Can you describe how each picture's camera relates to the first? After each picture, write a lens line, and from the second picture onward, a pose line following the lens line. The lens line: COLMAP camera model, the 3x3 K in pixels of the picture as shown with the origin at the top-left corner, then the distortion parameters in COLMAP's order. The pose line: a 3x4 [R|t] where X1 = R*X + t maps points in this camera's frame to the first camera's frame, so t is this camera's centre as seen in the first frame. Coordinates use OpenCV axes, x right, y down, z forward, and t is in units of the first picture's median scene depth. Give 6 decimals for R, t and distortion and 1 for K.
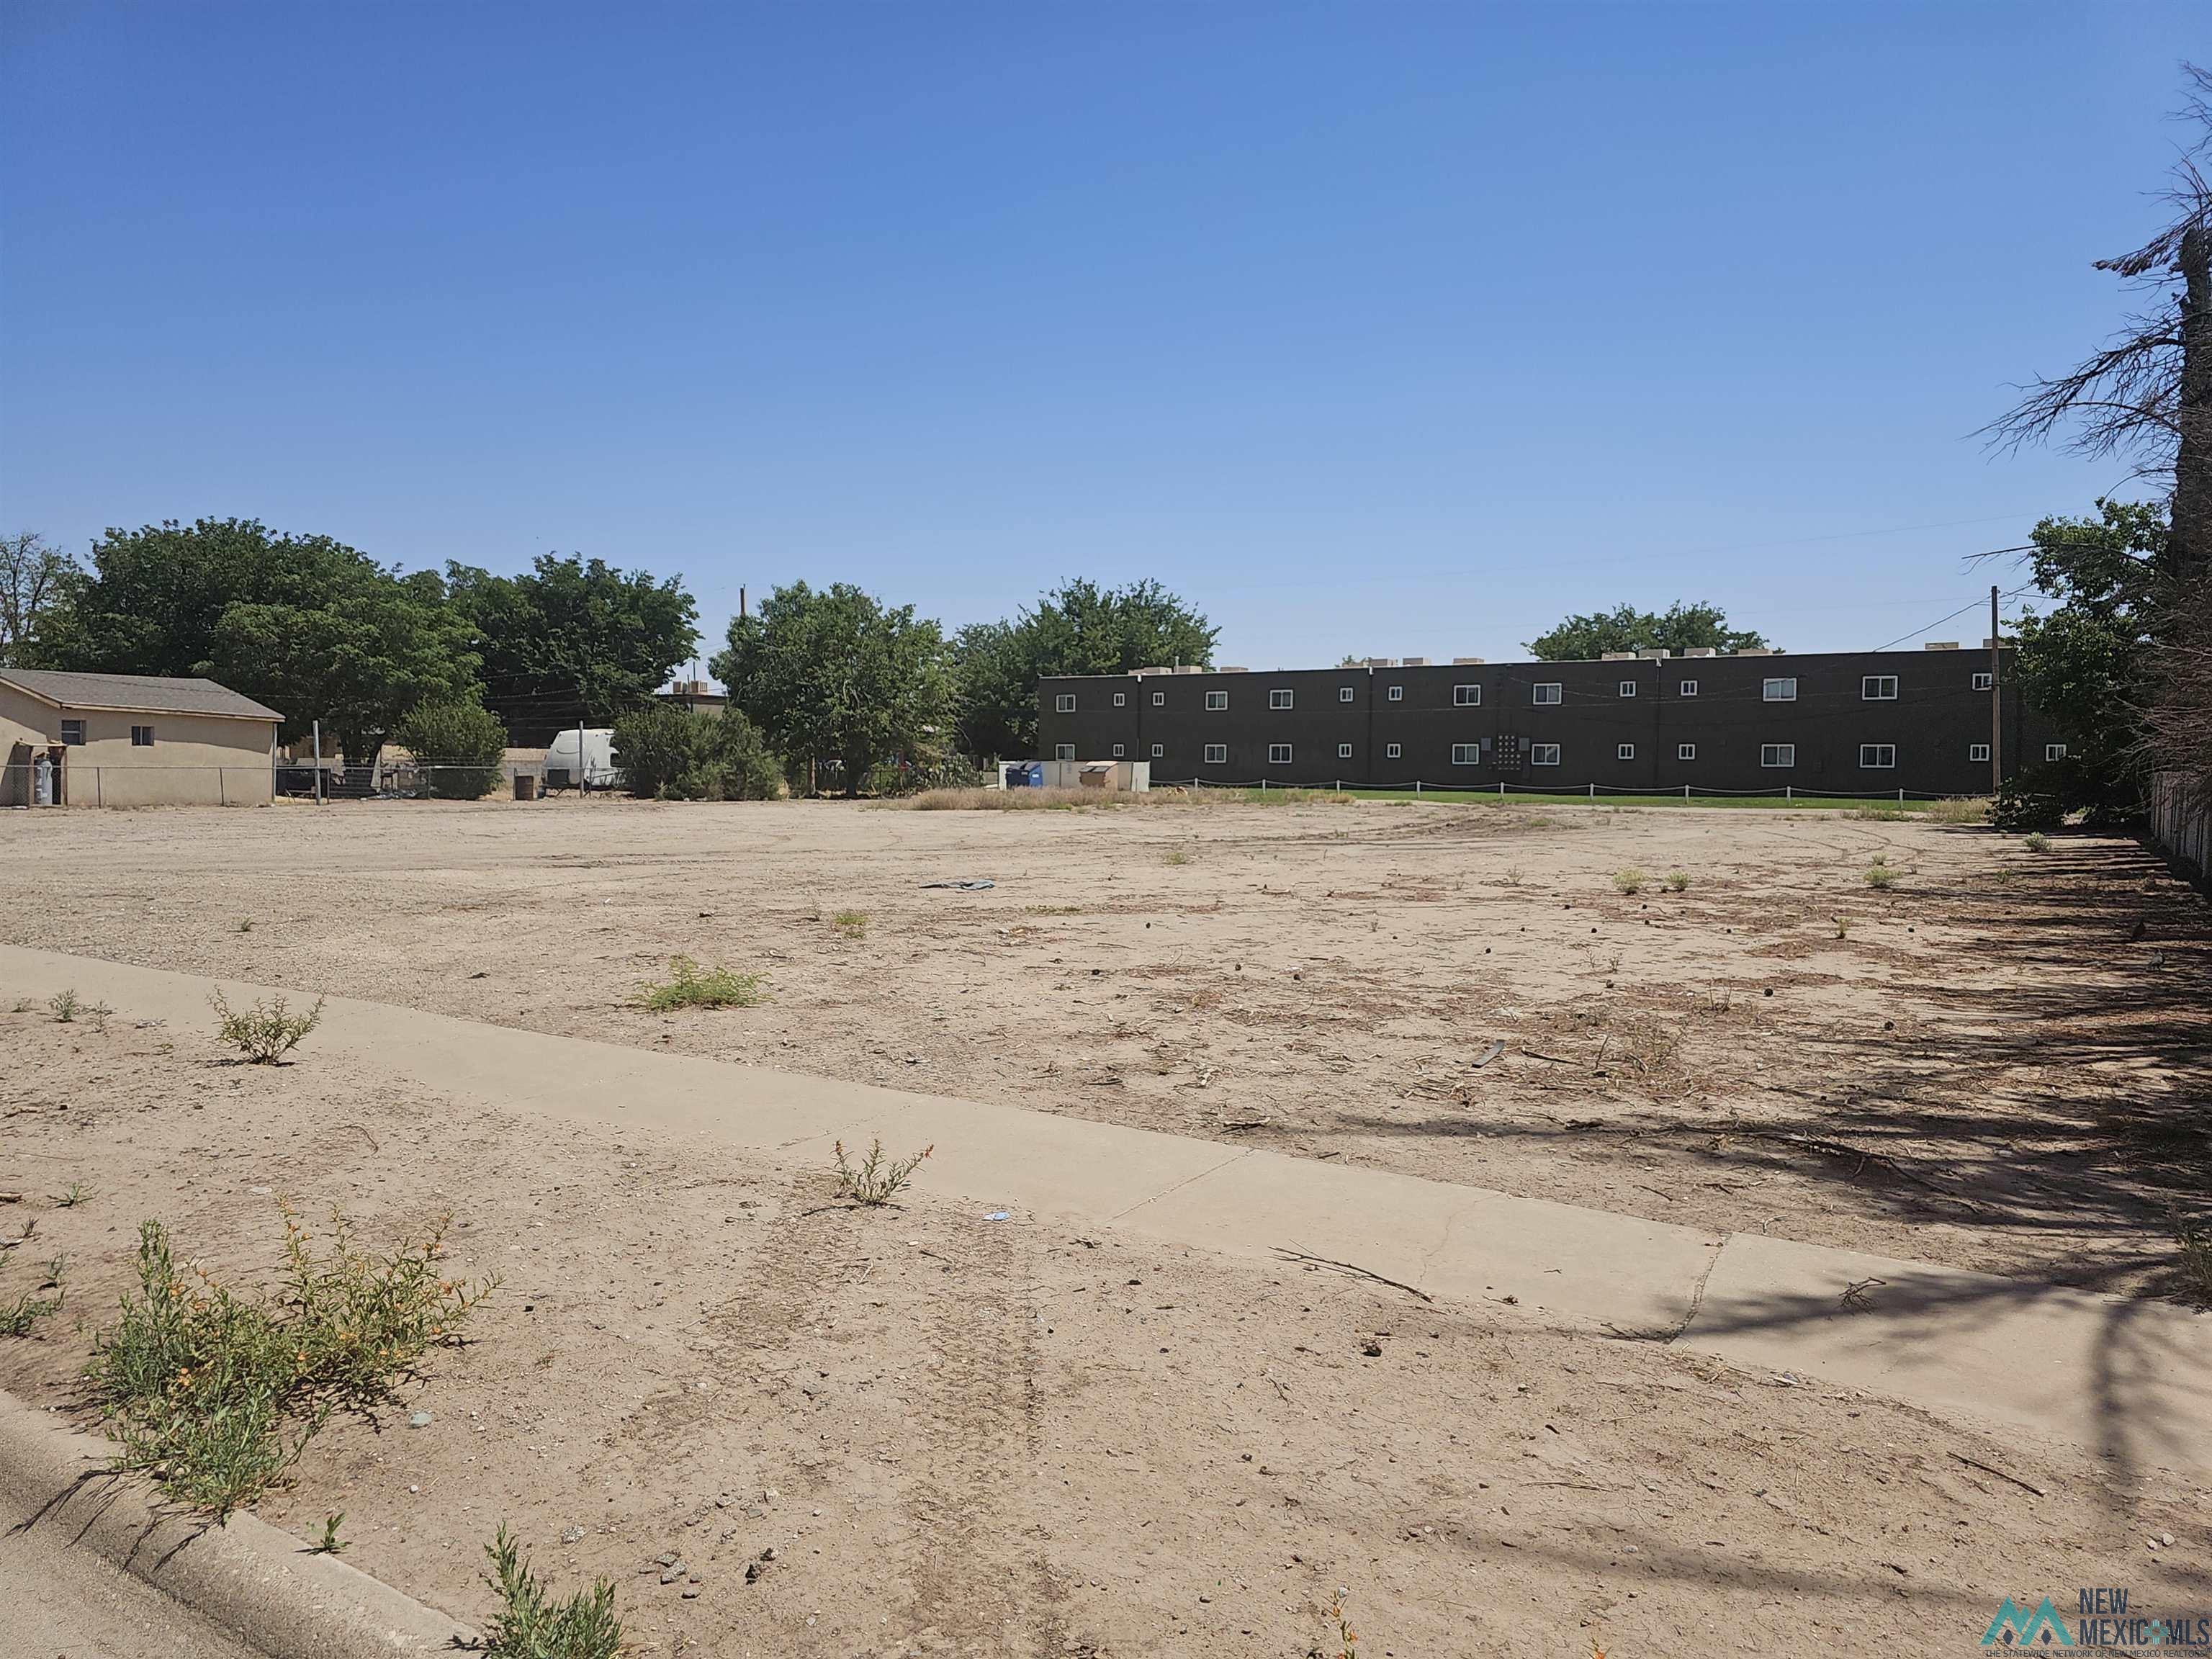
lens RADIAL K [[1469.3, 0, 1093.8], [0, 1469.3, 835.8], [0, 0, 1]] dist [0.008488, 0.000436]
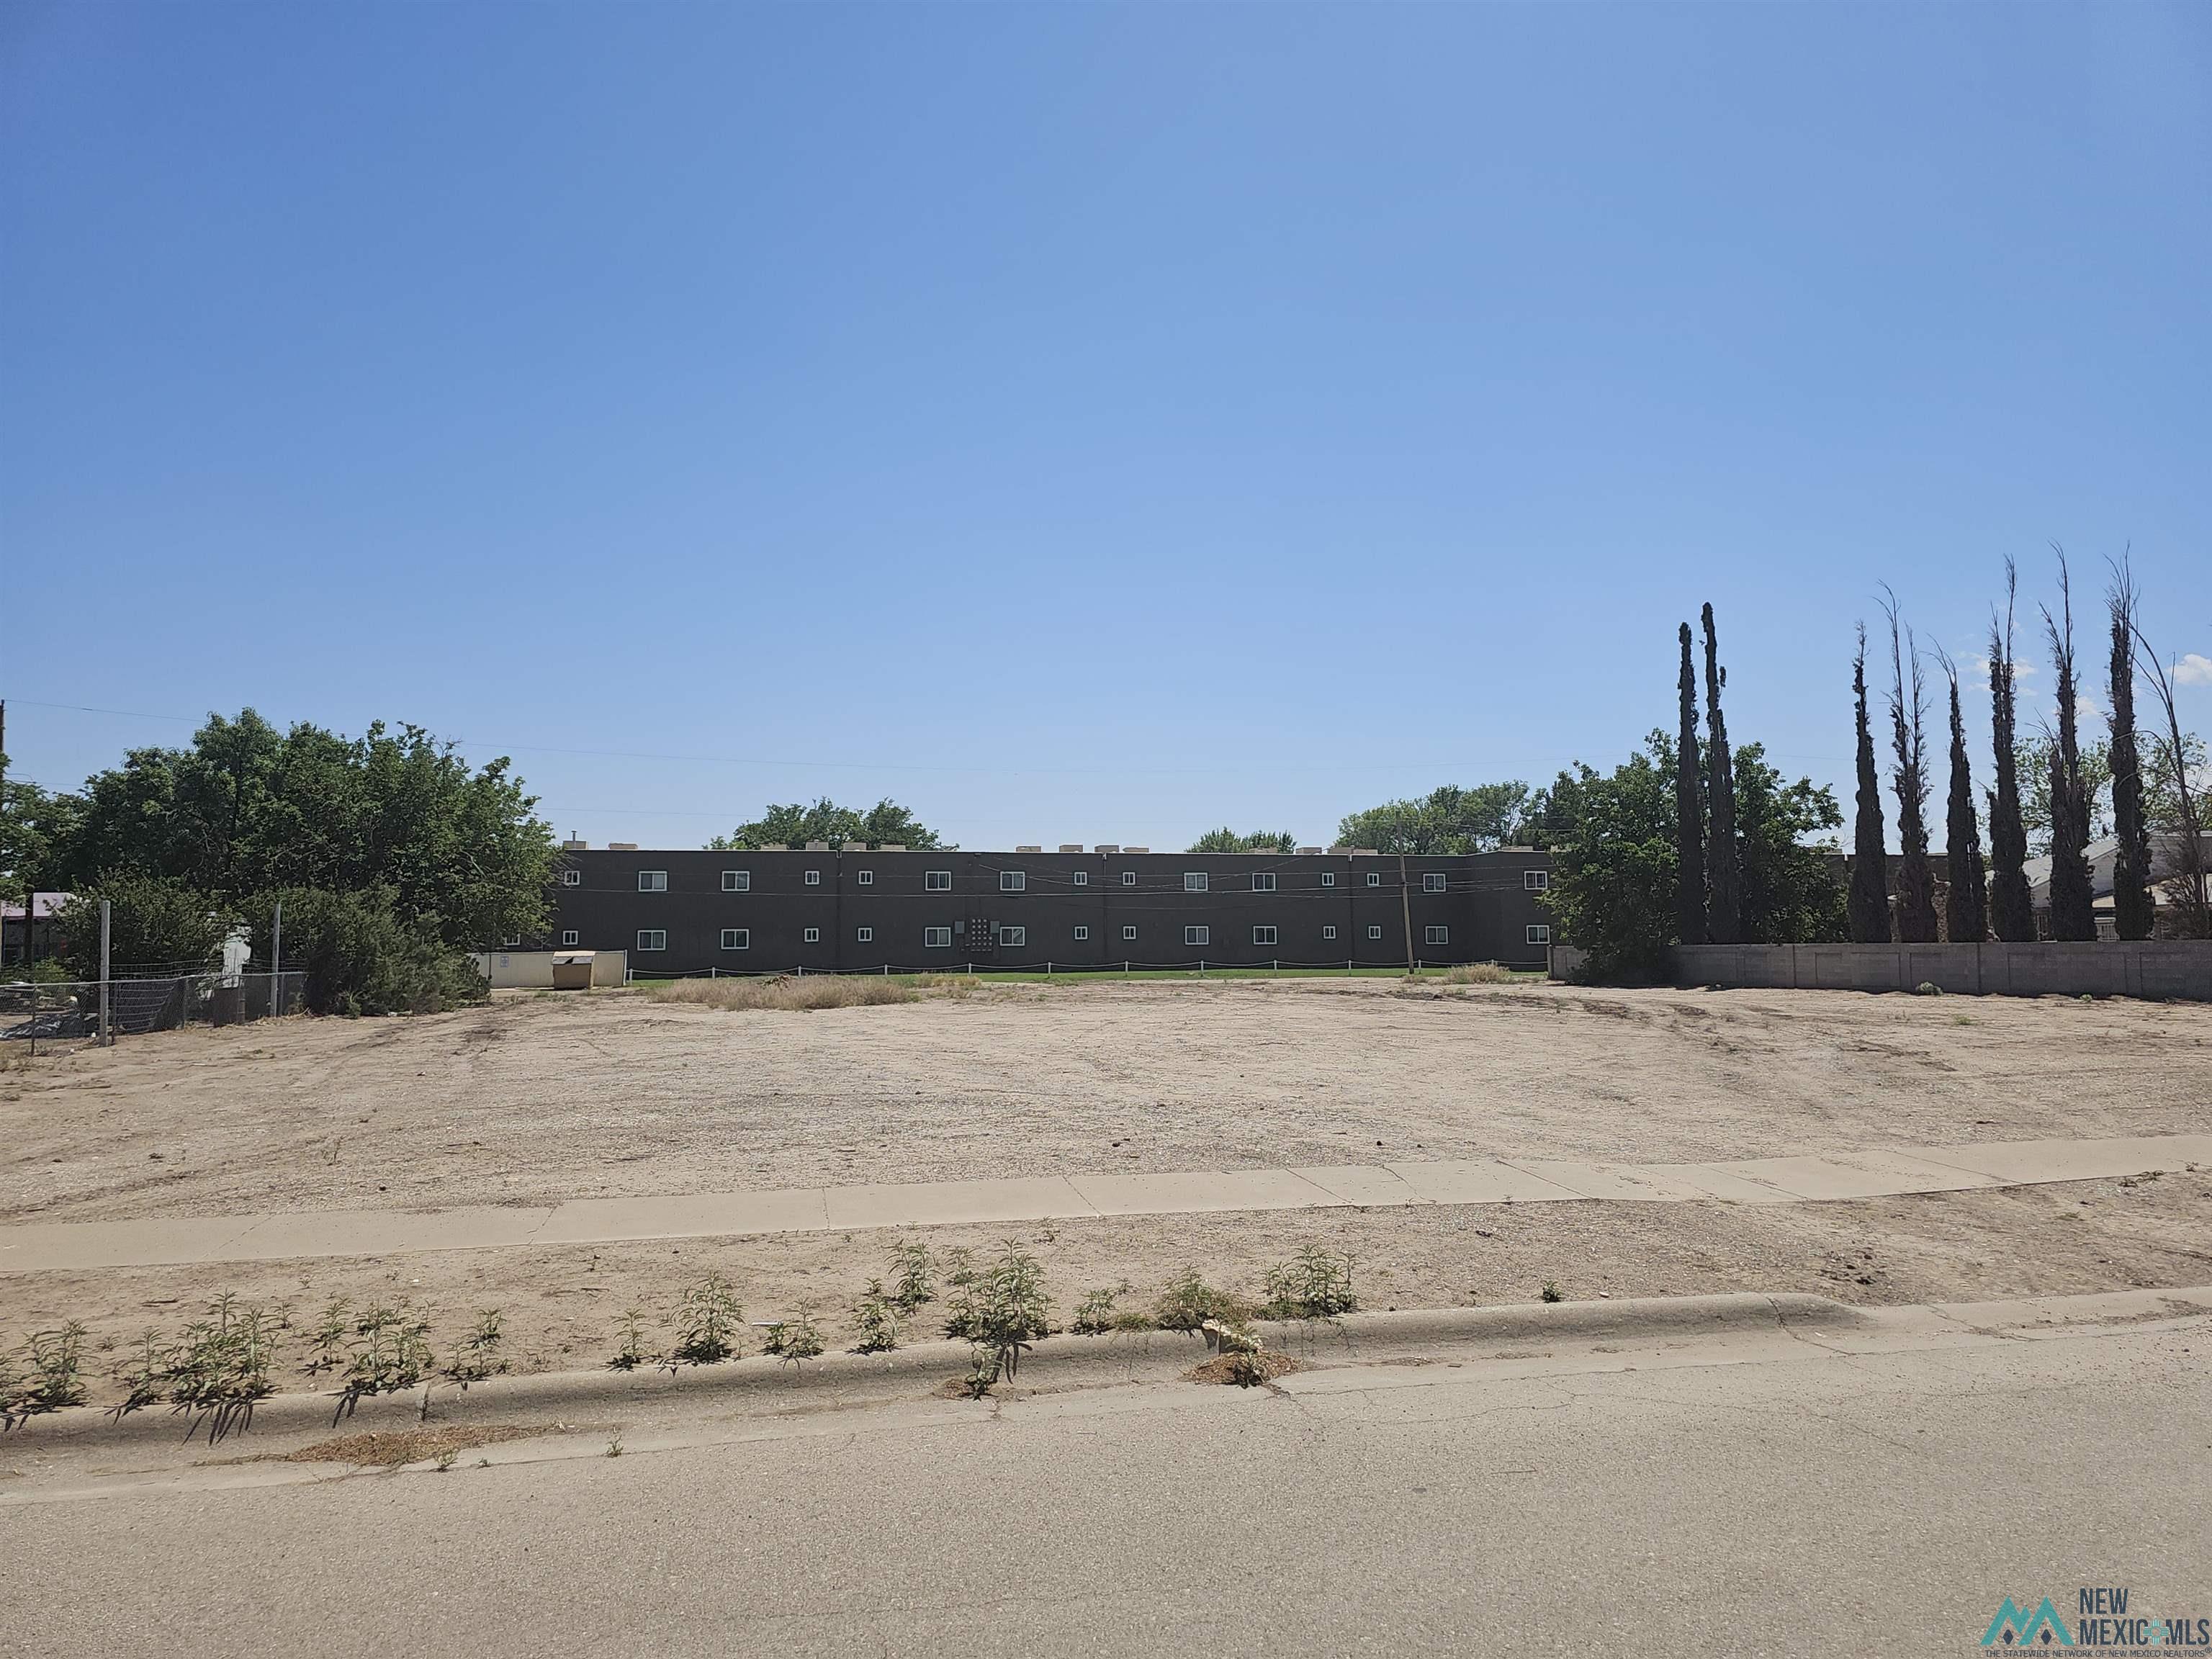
lens RADIAL K [[1469.3, 0, 1094.9], [0, 1469.3, 830.7], [0, 0, 1]] dist [0.008488, 0.000436]
pose [[0.720490, 0.040802, 0.692264, -0.402362], [0.050231, 0.992575, -0.110782, -0.009910], [-0.691643, 0.114590, 0.713091, 0.178265]]
